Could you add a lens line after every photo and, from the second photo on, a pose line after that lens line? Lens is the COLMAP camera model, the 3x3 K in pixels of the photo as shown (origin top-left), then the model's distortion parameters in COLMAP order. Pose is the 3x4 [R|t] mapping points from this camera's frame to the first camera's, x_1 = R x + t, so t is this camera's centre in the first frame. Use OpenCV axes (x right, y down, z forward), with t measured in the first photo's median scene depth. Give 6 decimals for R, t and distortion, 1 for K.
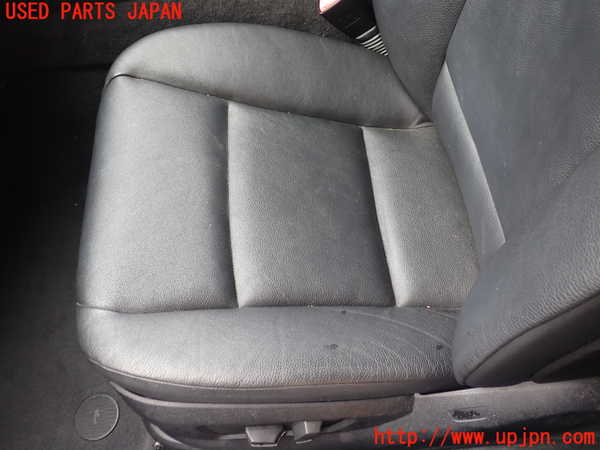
lens RADIAL K [[520.0, 0, 300.0], [0, 520.0, 225.0], [0, 0, 1]] dist [-0.002548, 0.000445]
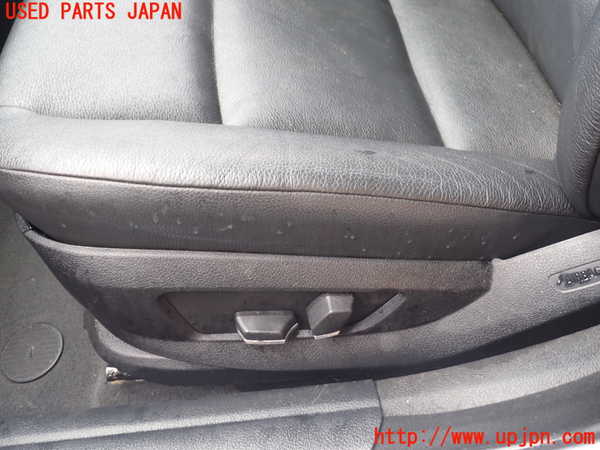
lens RADIAL K [[528.8, 0, 300.0], [0, 528.8, 225.0], [0, 0, 1]] dist [0.000637, -0.001383]
pose [[0.999629, -0.024008, -0.012878, -0.012892], [0.022229, 0.992045, -0.123905, 0.353038], [0.015750, 0.123573, 0.992211, 0.321123]]
